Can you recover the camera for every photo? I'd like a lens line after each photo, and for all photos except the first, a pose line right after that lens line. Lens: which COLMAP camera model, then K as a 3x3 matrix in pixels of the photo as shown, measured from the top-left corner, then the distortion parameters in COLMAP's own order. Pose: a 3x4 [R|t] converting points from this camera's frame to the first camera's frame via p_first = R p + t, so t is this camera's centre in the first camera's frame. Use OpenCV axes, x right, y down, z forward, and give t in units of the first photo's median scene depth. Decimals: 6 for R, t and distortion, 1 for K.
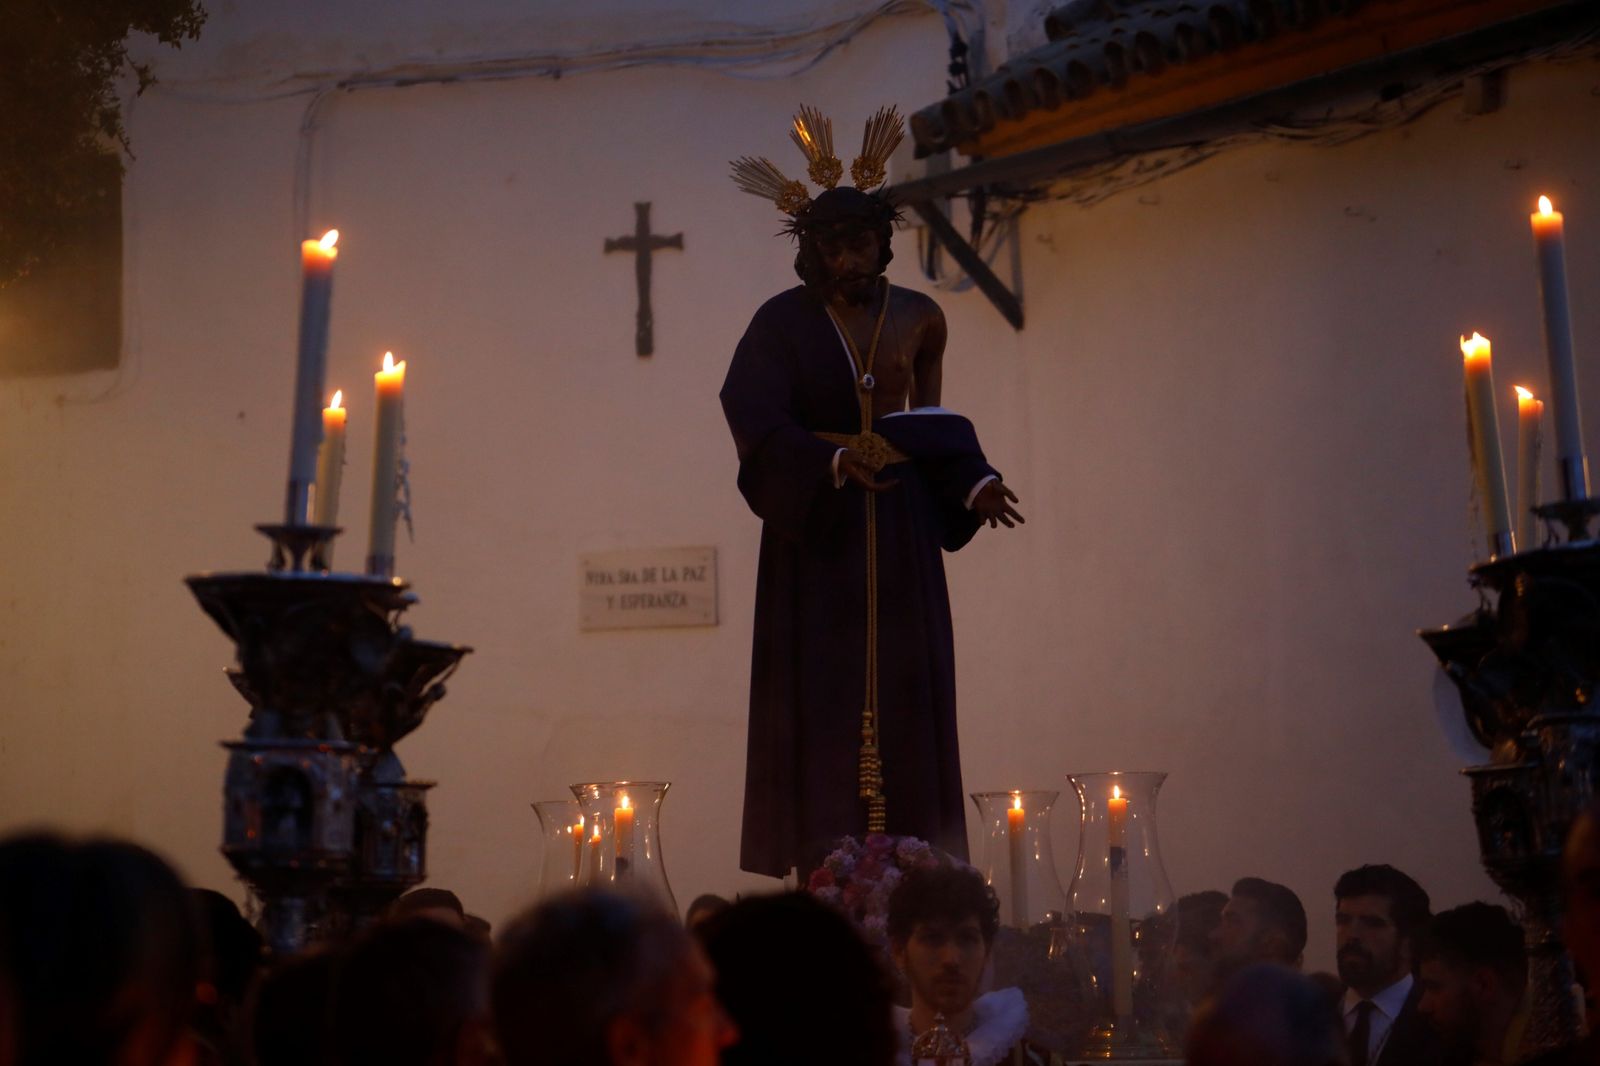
lens RADIAL K [[8016.3, 0, 800.0], [0, 8016.3, 533.0], [0, 0, 1]] dist [2.114105, 12.994799]
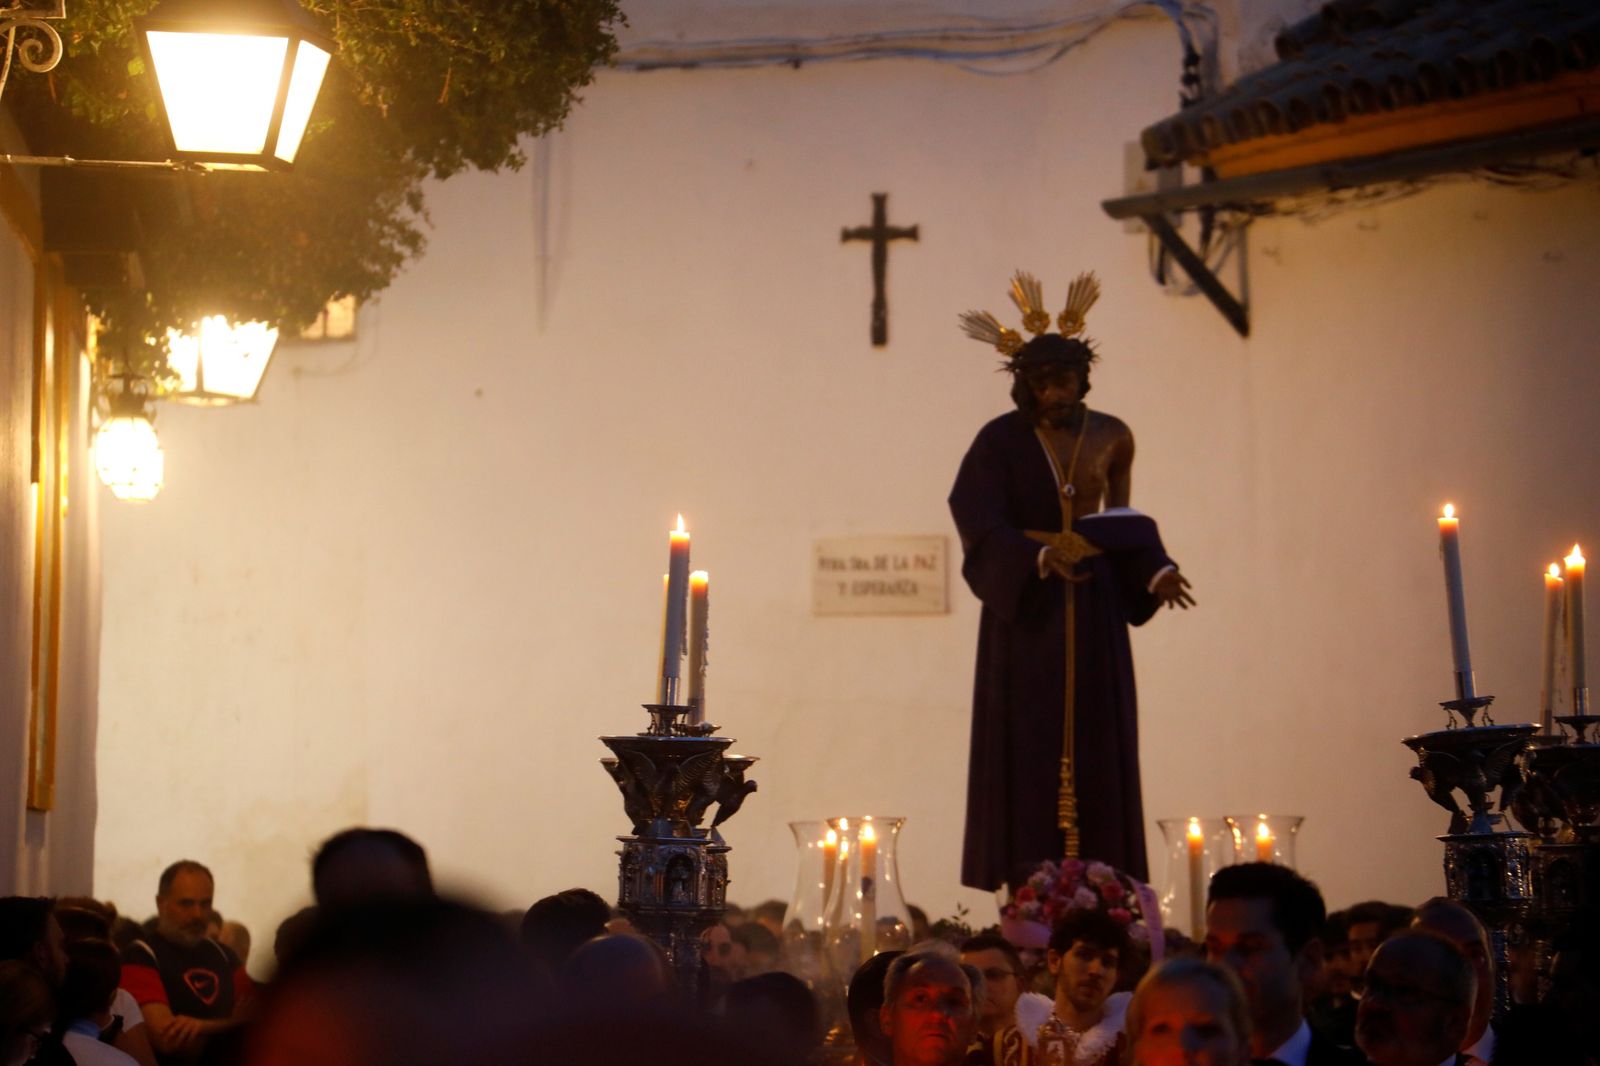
lens RADIAL K [[8016.3, 0, 800.0], [0, 8016.3, 533.0], [0, 0, 1]] dist [2.114105, 12.994799]
pose [[0.999513, 0.011941, -0.028822, 0.002087], [-0.011876, 0.999927, 0.002437, -0.010729], [0.028849, -0.002094, 0.999582, -0.170372]]
